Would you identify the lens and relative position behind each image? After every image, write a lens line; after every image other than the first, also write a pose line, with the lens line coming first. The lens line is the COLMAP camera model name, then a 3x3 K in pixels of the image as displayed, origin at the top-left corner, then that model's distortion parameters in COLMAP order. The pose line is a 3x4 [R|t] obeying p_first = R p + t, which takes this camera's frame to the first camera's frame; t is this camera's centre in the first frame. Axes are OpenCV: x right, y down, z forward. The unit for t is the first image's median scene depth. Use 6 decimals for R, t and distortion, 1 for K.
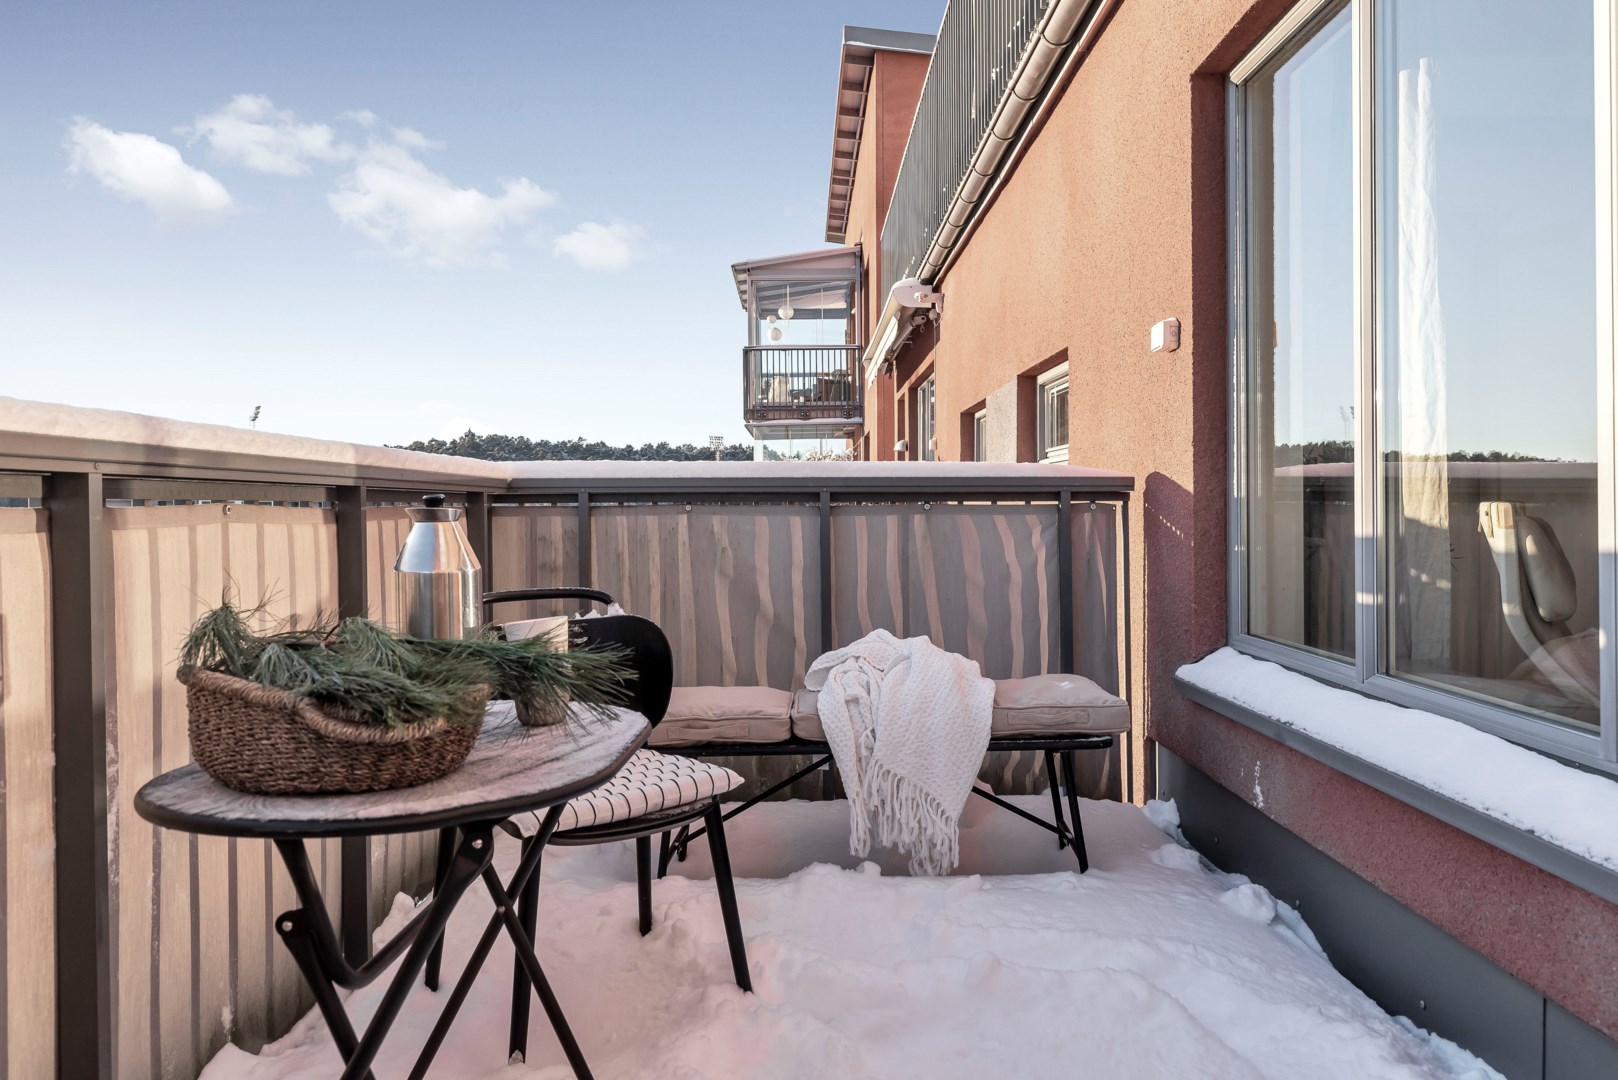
lens RADIAL K [[1206.0, 0, 813.7], [0, 1206.0, 507.6], [0, 0, 1]] dist [-0.007440, -0.011620]
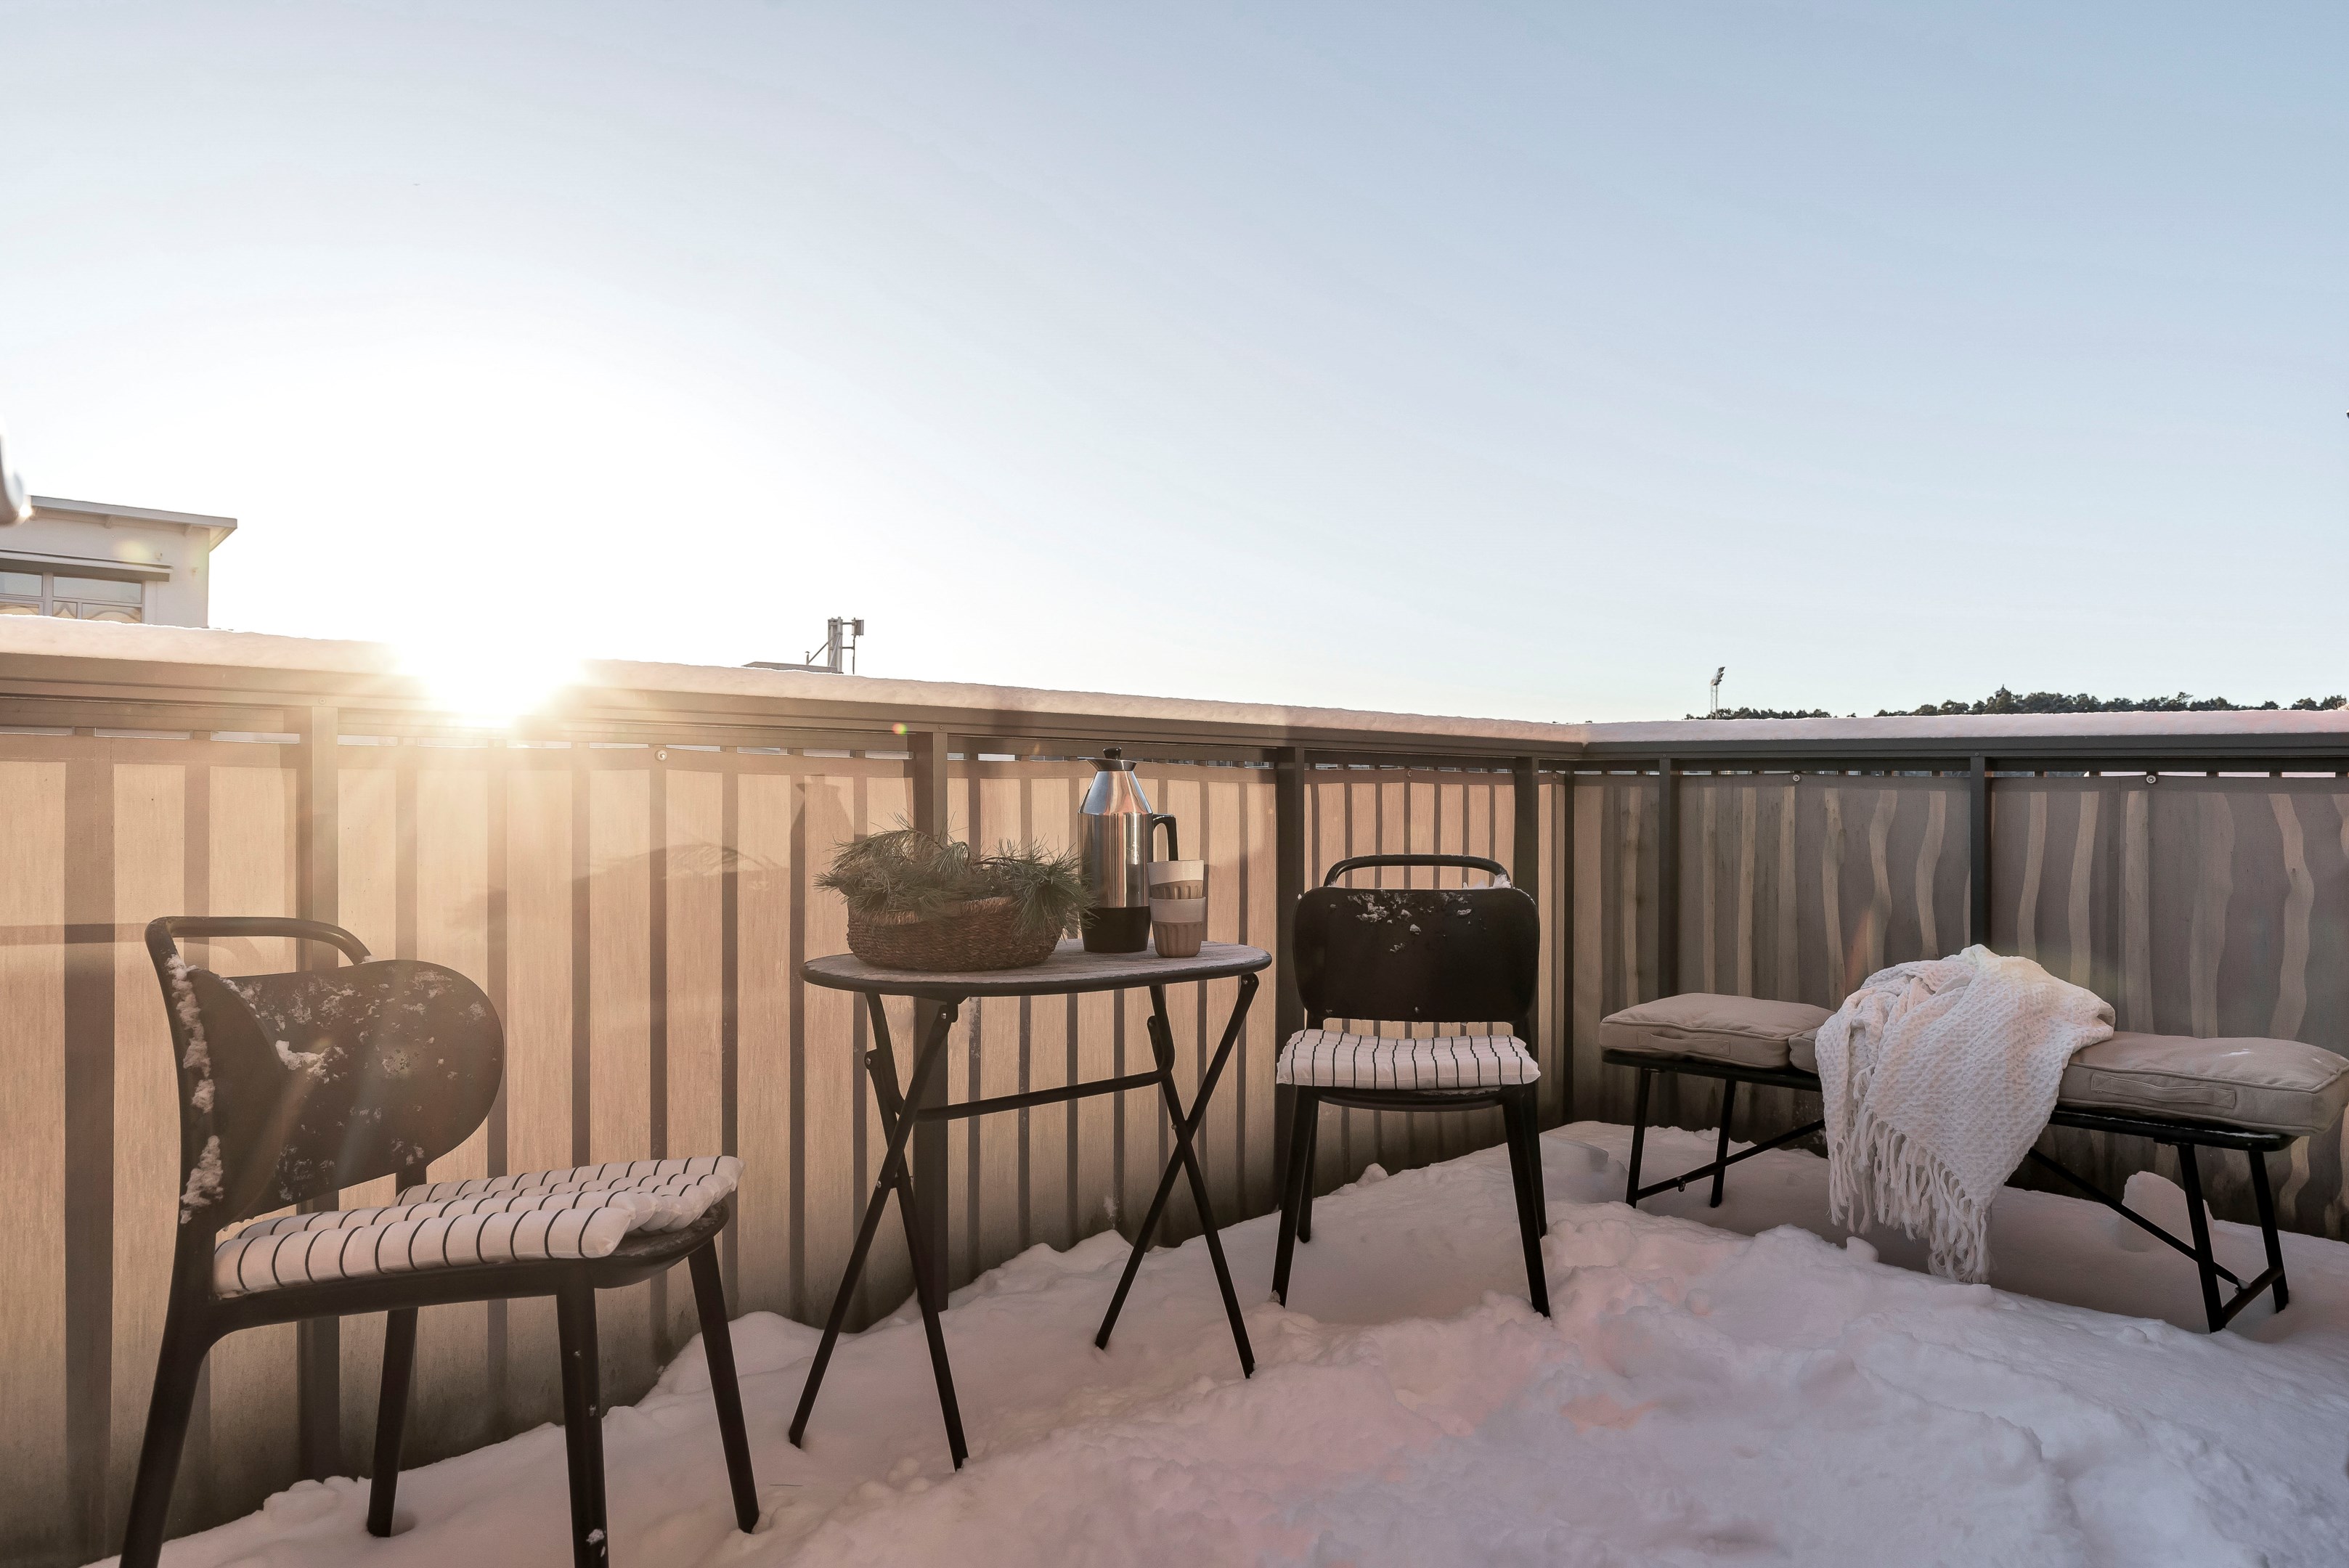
lens RADIAL K [[1544.0, 0, 1183.7], [0, 1544.0, 790.1], [0, 0, 1]] dist [-0.006706, -0.003659]
pose [[0.691395, 0.014069, -0.722340, 0.448989], [-0.015704, 0.999867, 0.004443, 0.012864], [0.722306, 0.008272, 0.691524, 0.017856]]
